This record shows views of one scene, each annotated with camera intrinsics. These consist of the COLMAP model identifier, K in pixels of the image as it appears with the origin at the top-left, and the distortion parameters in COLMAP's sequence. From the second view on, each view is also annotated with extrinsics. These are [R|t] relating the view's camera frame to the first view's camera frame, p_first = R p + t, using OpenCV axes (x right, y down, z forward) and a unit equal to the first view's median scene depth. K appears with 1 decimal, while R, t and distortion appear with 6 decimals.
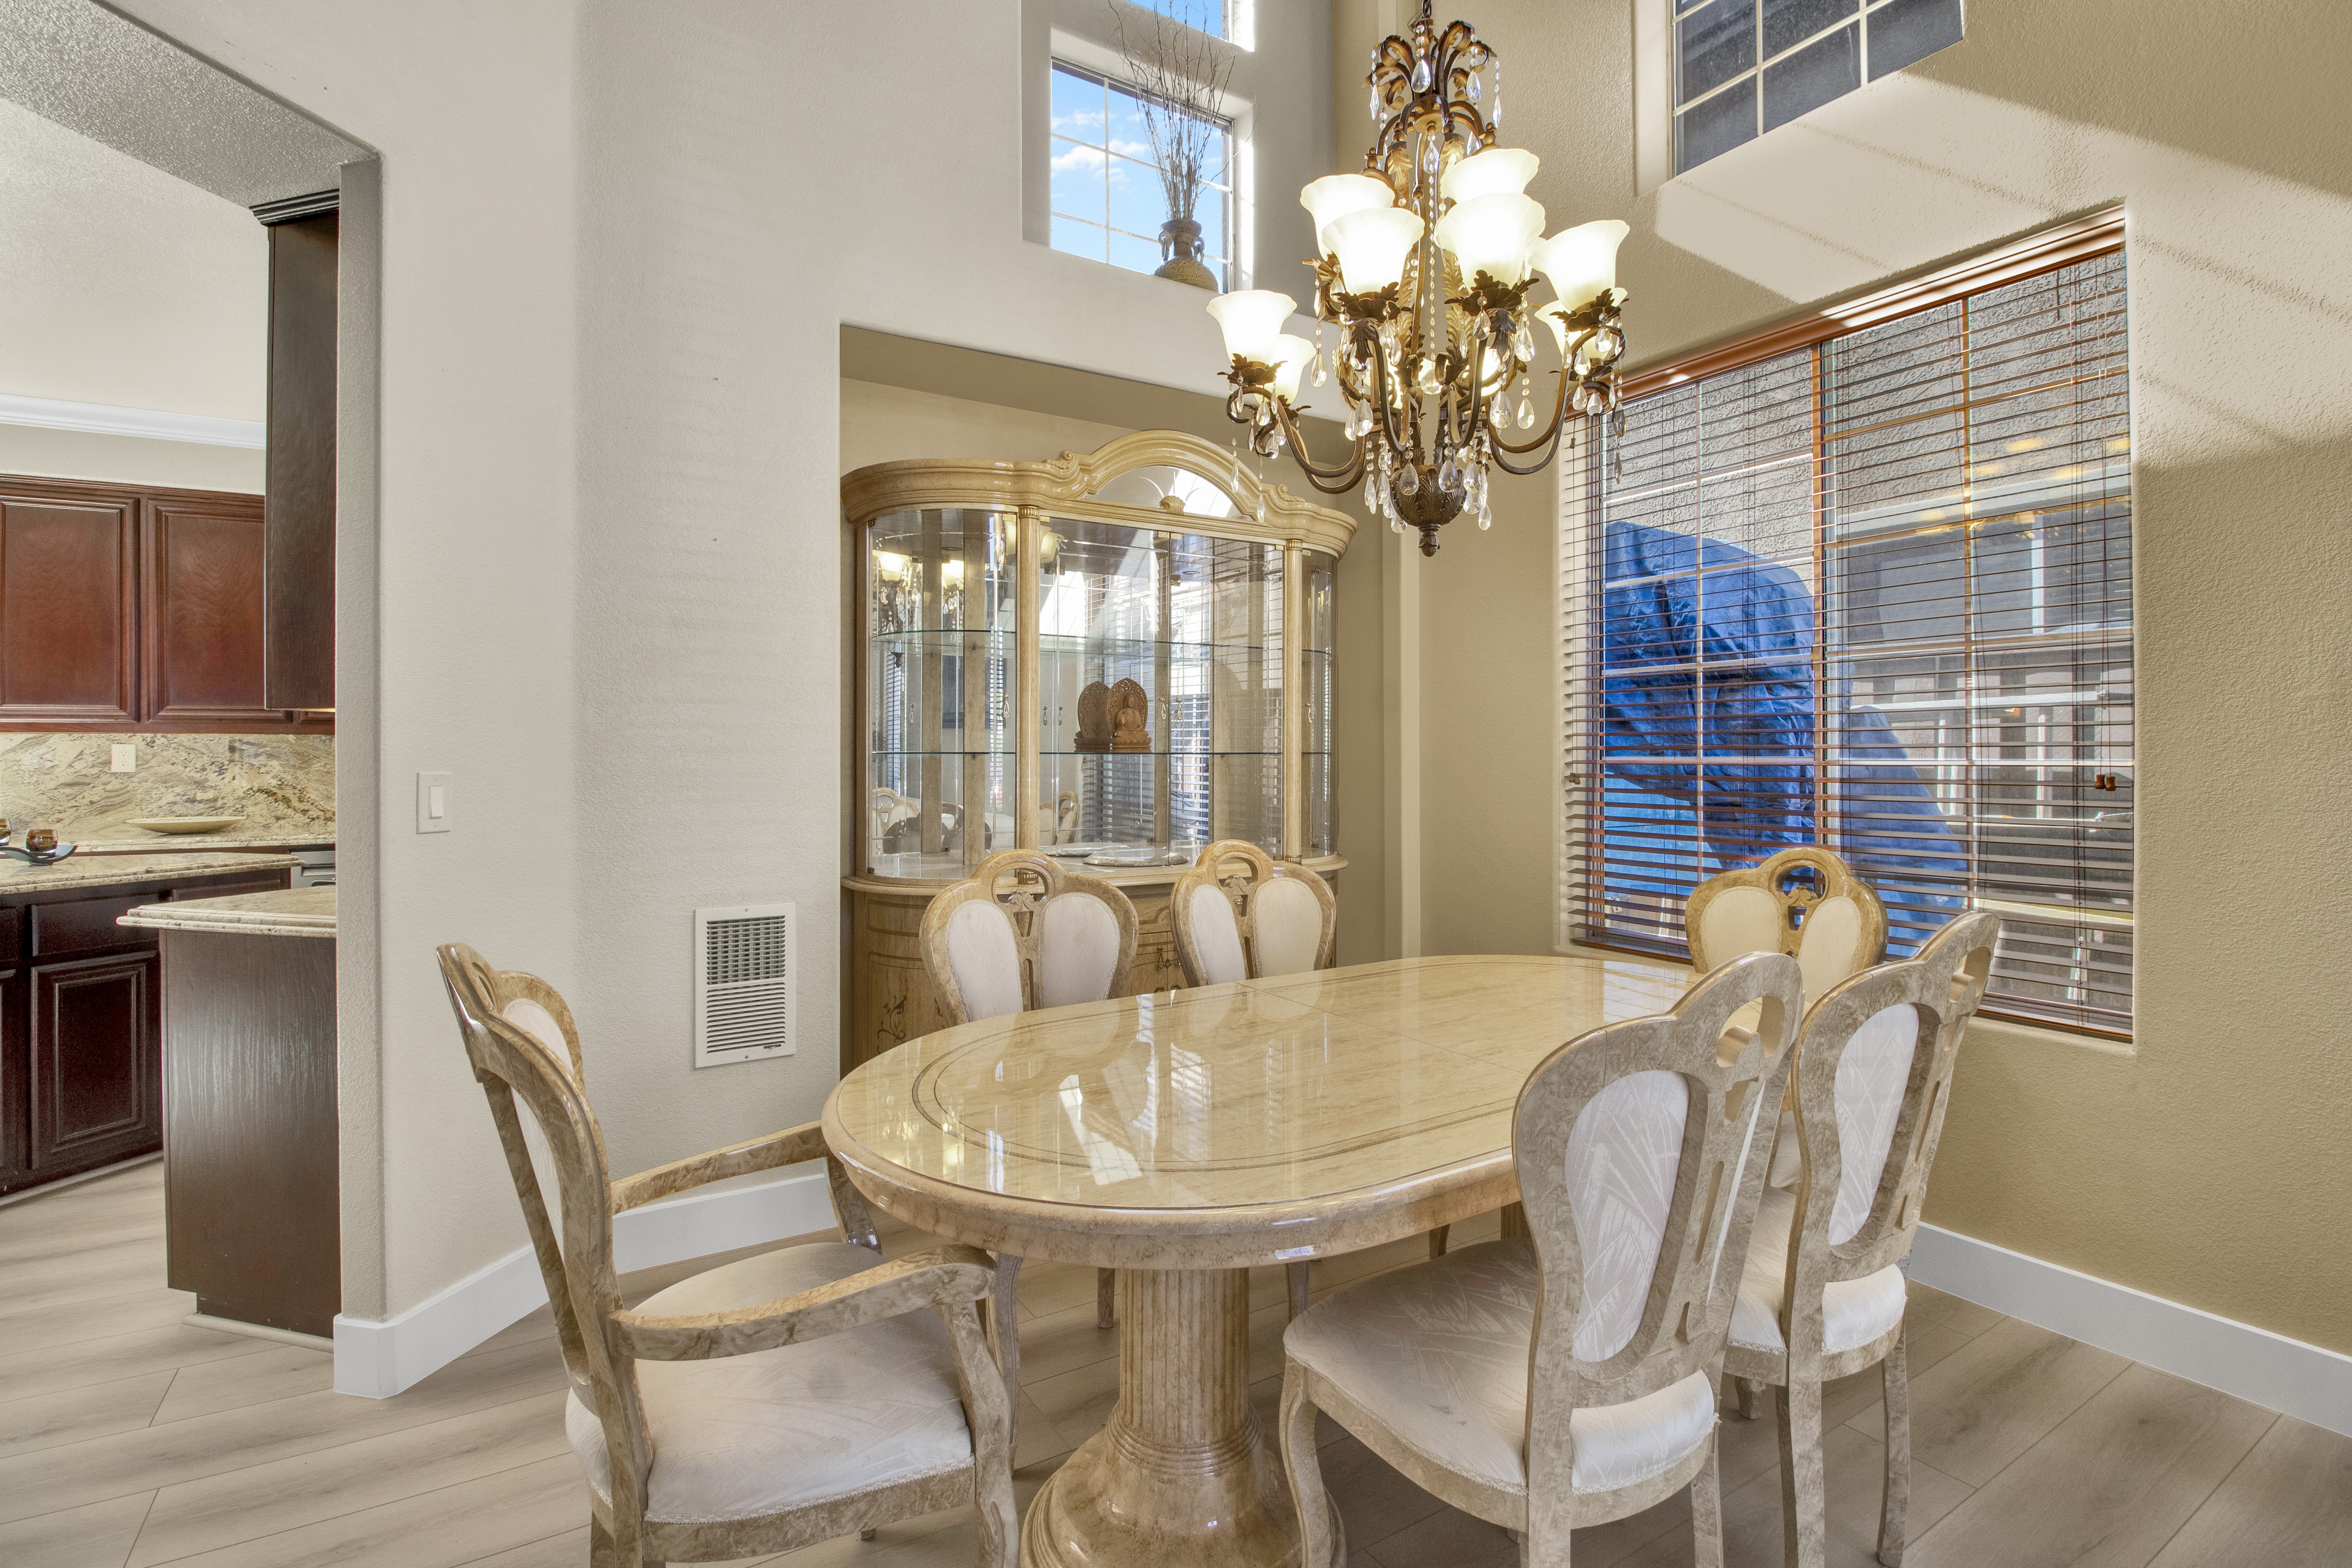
lens RADIAL K [[1095.1, 0, 1179.5], [0, 1095.1, 749.2], [0, 0, 1]] dist [-0.012037, -0.001306]
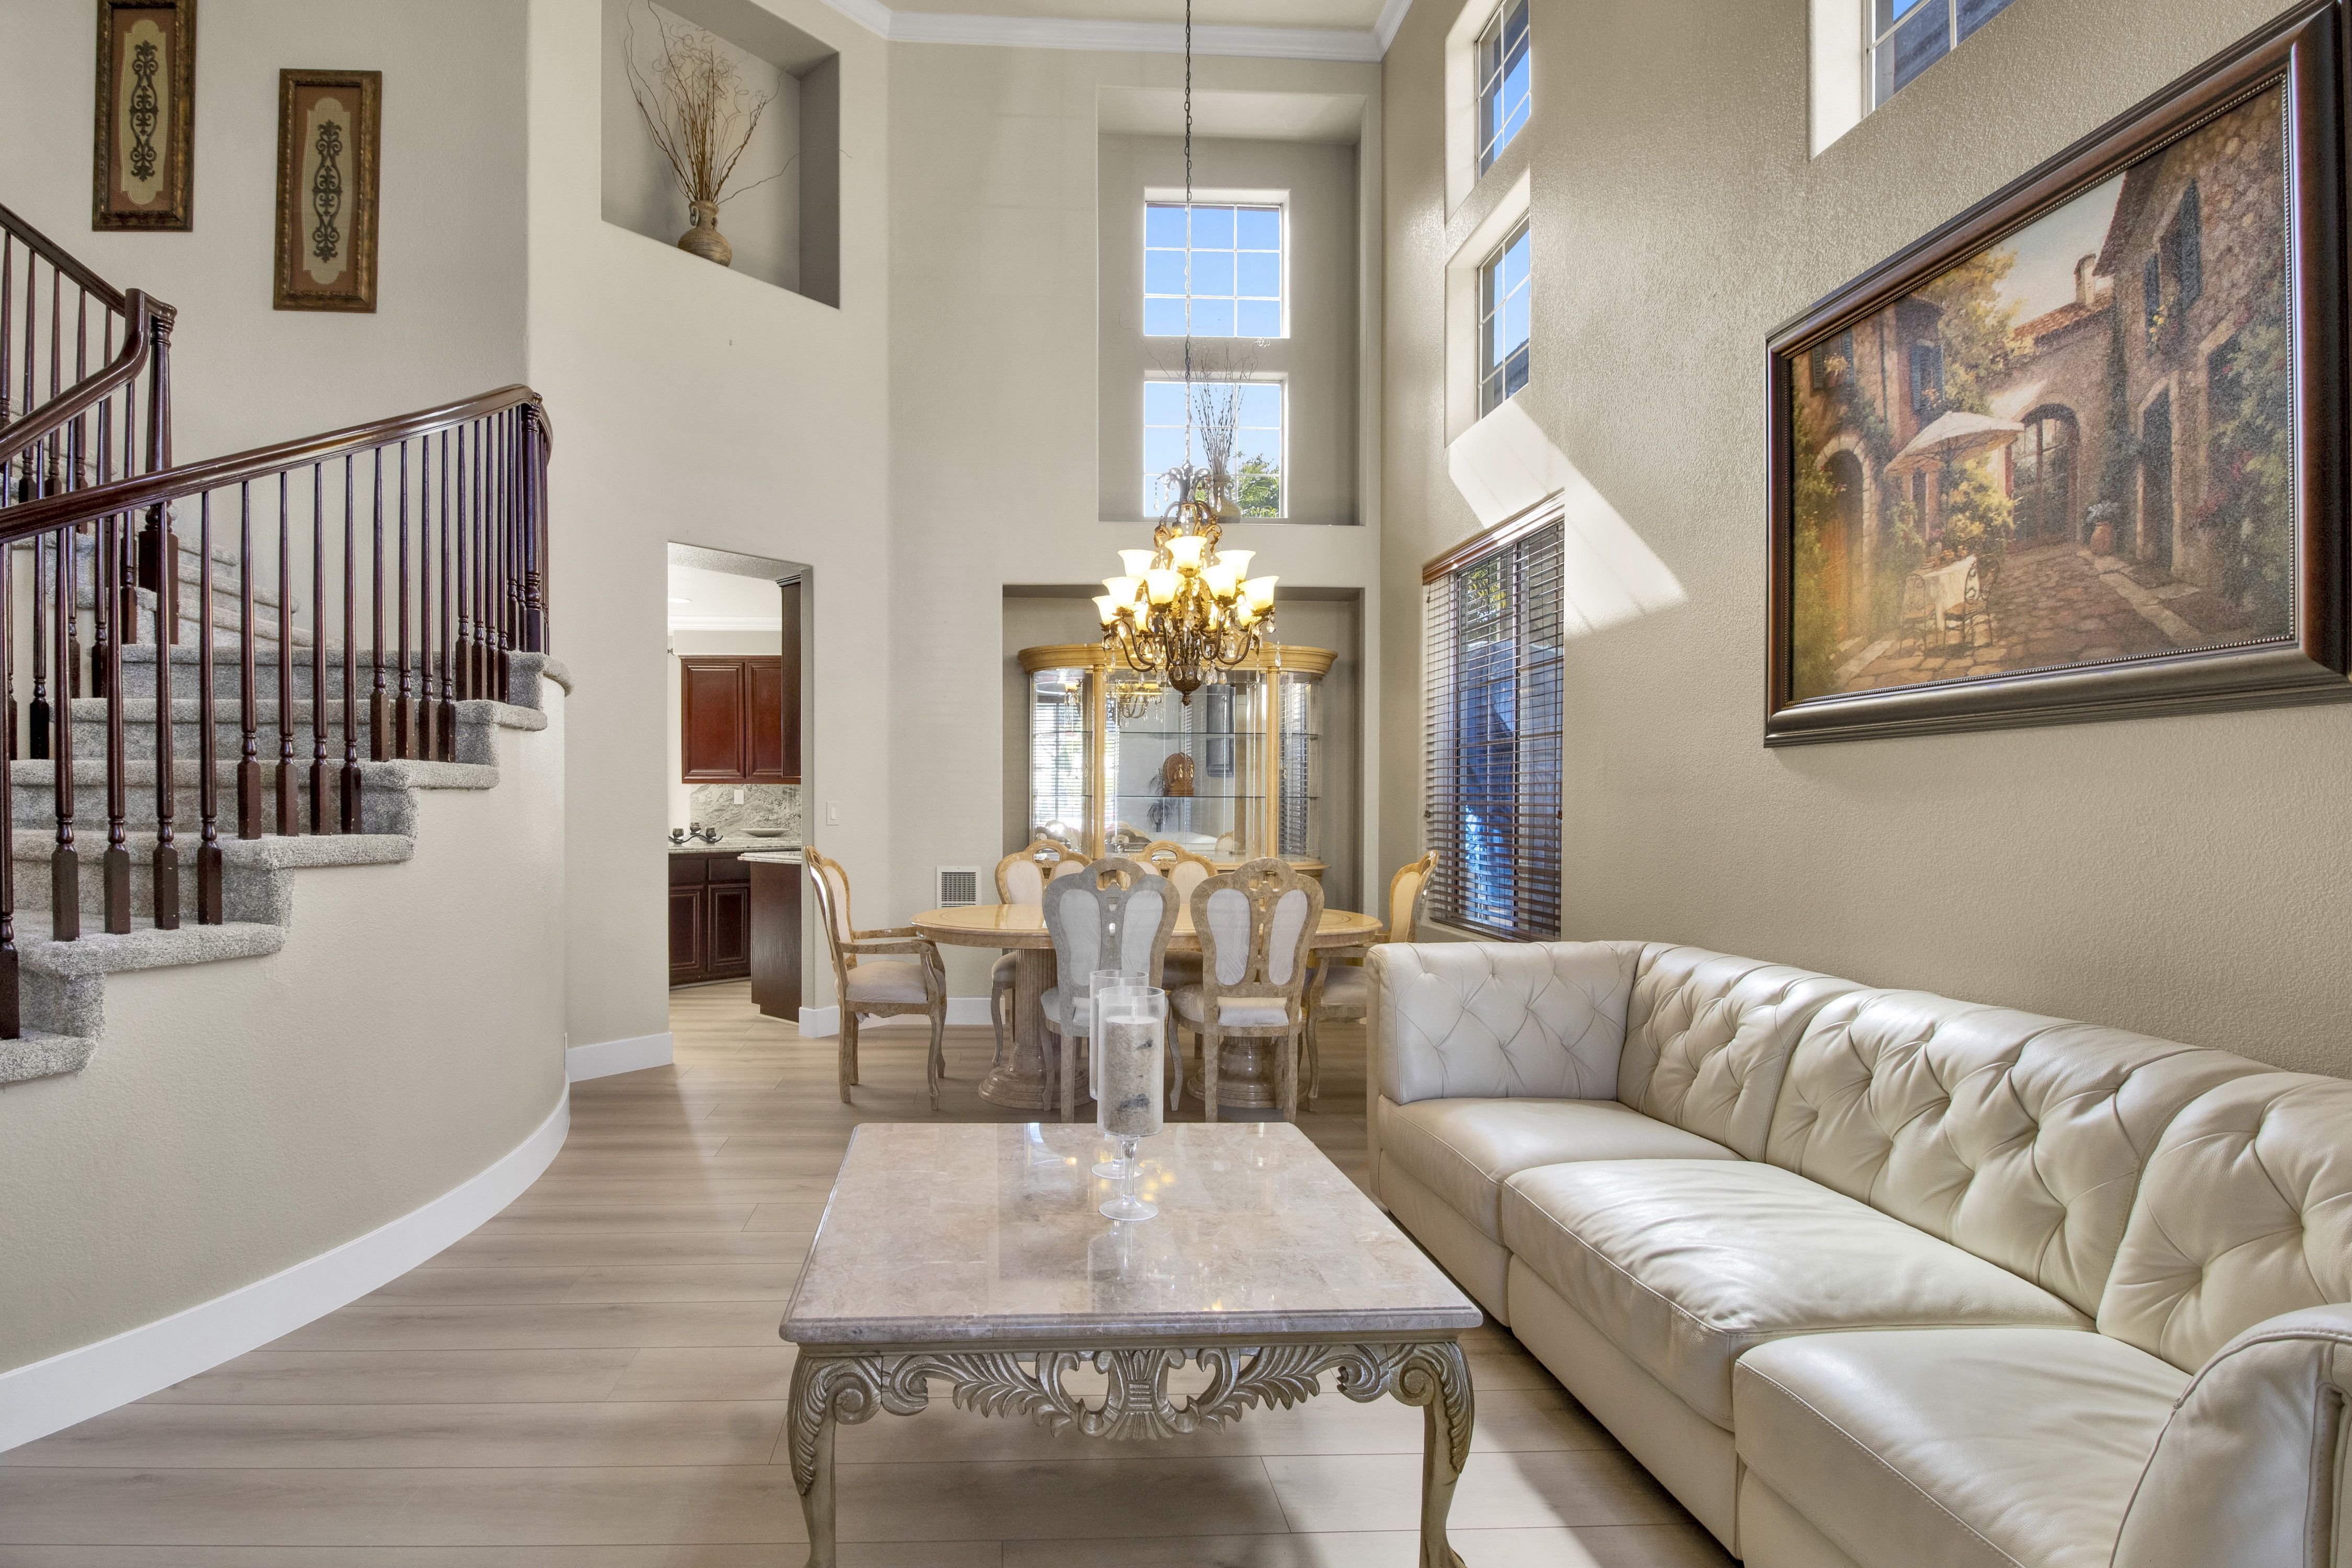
lens RADIAL K [[1151.9, 0, 1041.4], [0, 1151.9, 808.9], [0, 0, 1]] dist [-0.002421, -0.009147]
pose [[0.868732, 0.011466, -0.495151, 0.682054], [-0.006057, 0.999903, 0.012527, 0.001210], [0.495246, -0.007884, 0.868717, -0.693289]]
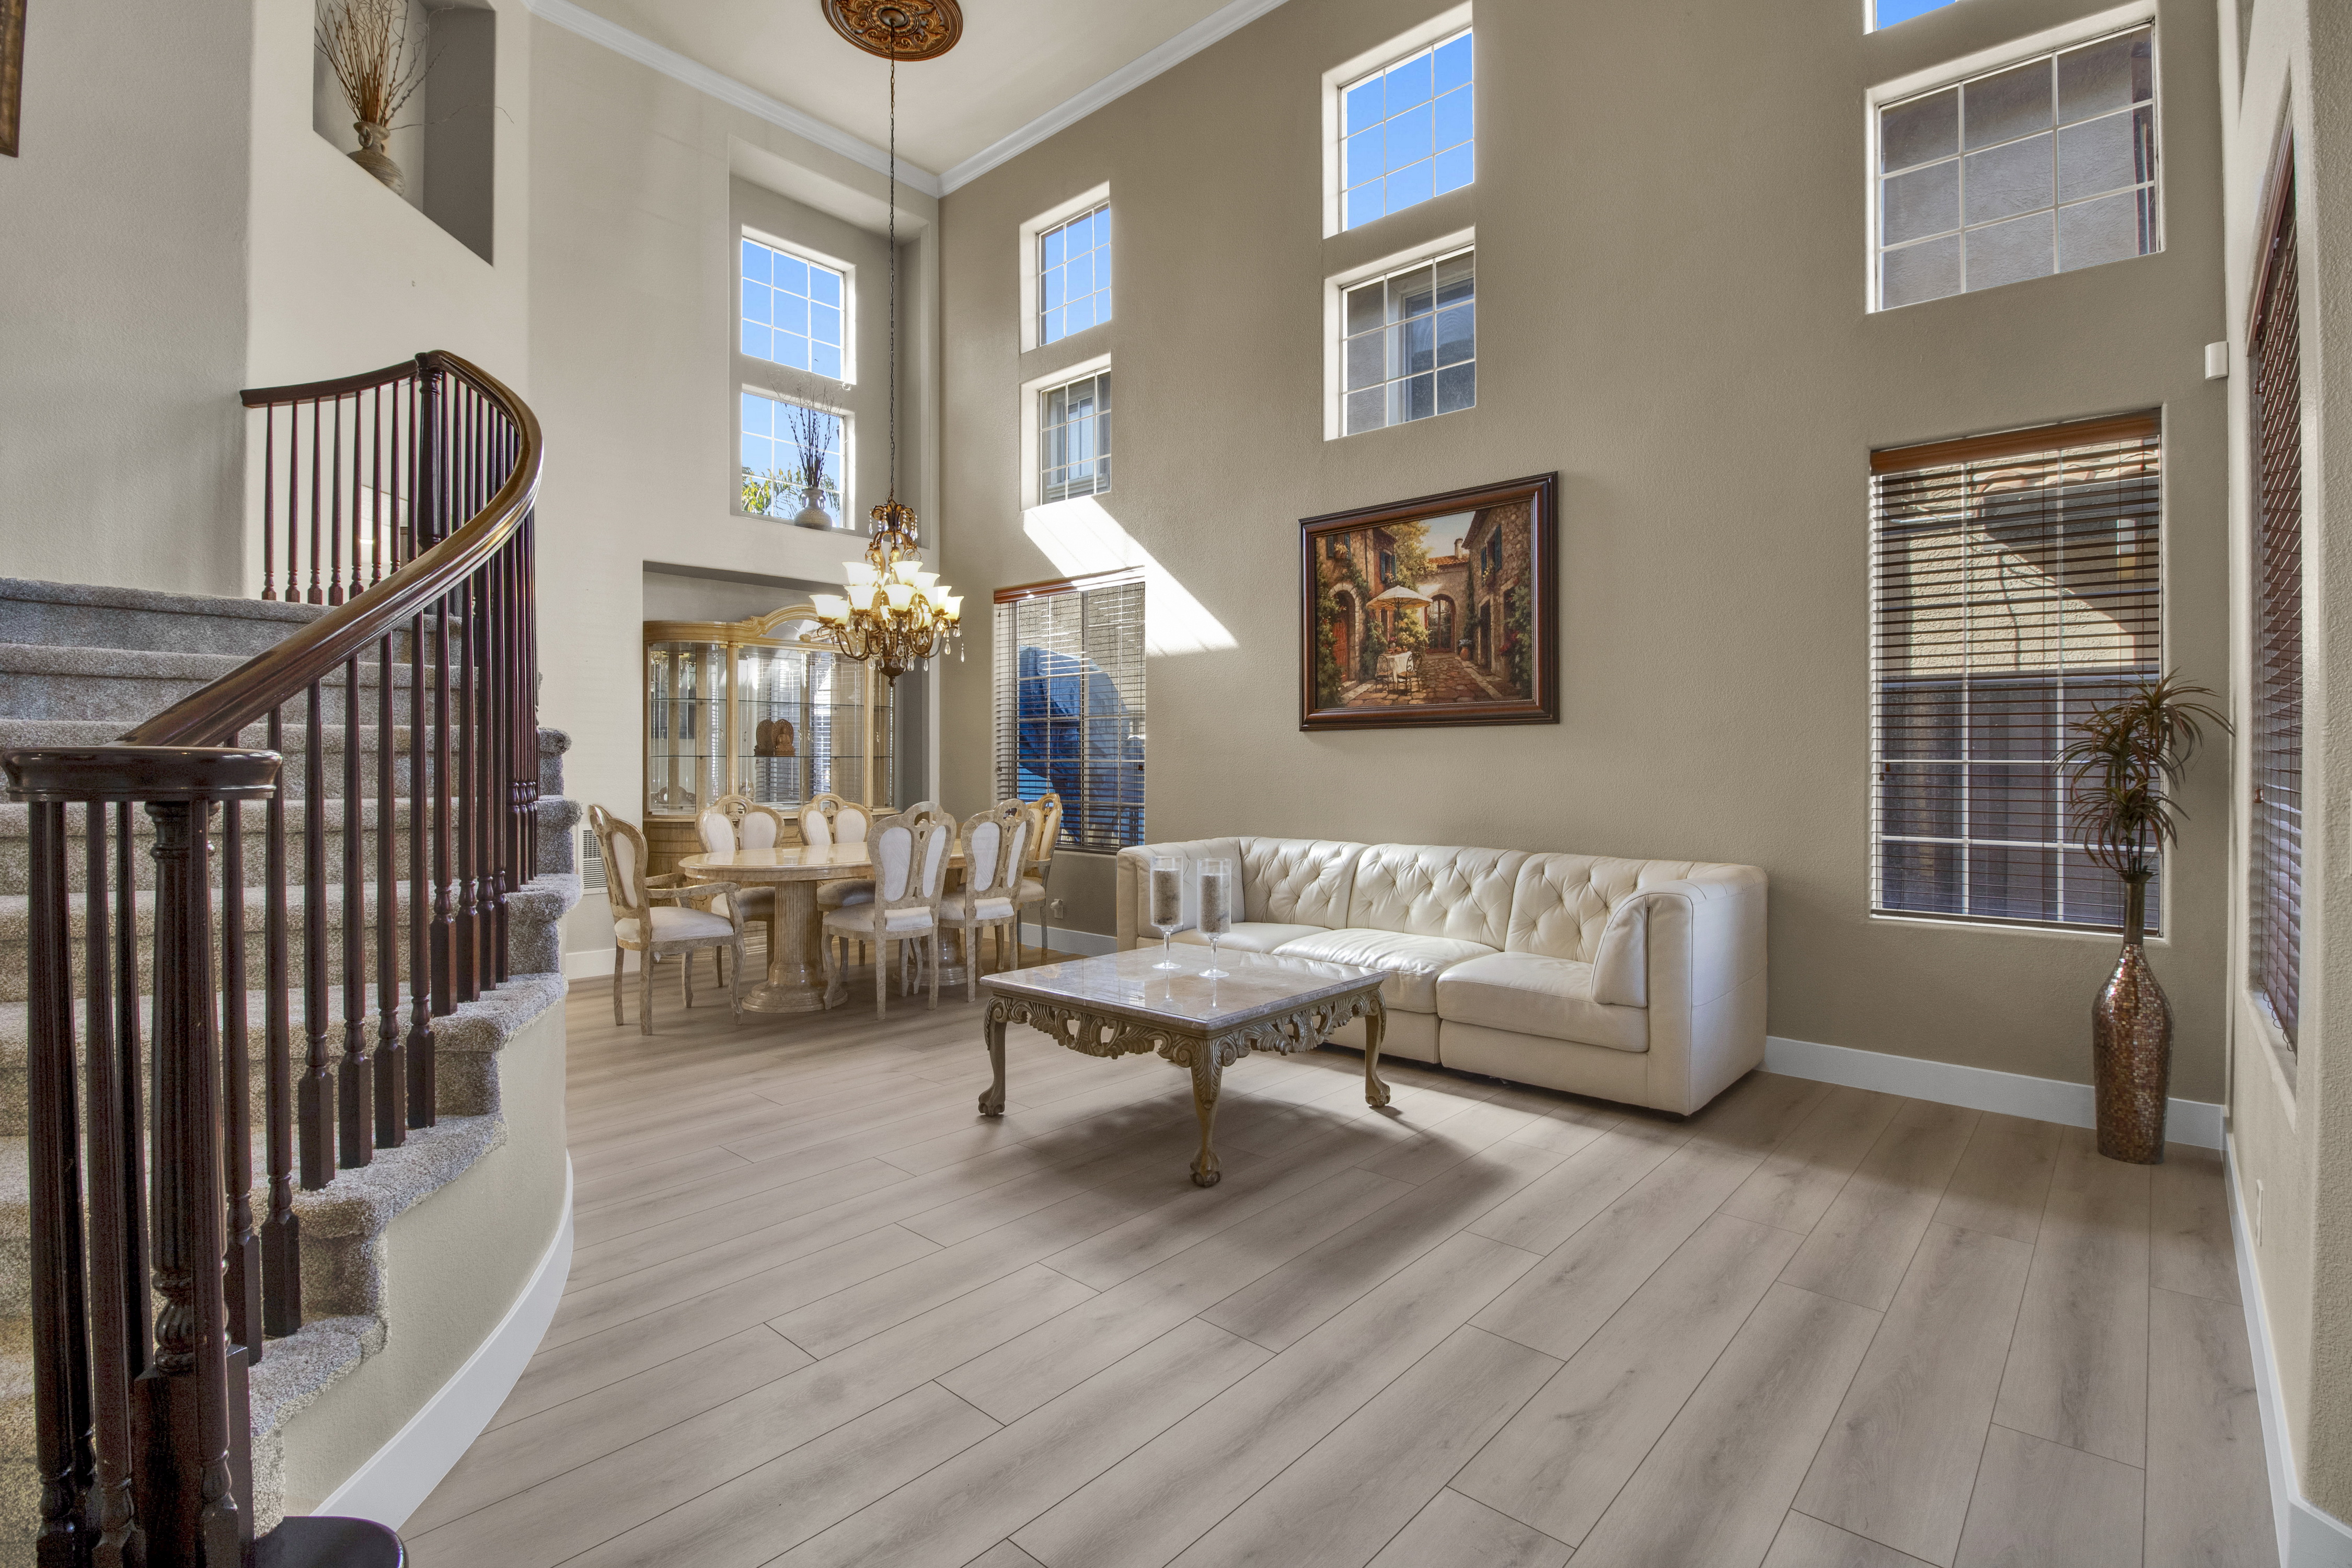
lens RADIAL K [[1114.5, 0, 1183.9], [0, 1114.5, 755.7], [0, 0, 1]] dist [-0.004256, -0.000624]
pose [[0.959101, 0.003005, 0.283048, 0.083880], [-0.003363, 0.999994, 0.000779, -0.002342], [-0.283044, -0.001699, 0.959105, -1.210186]]
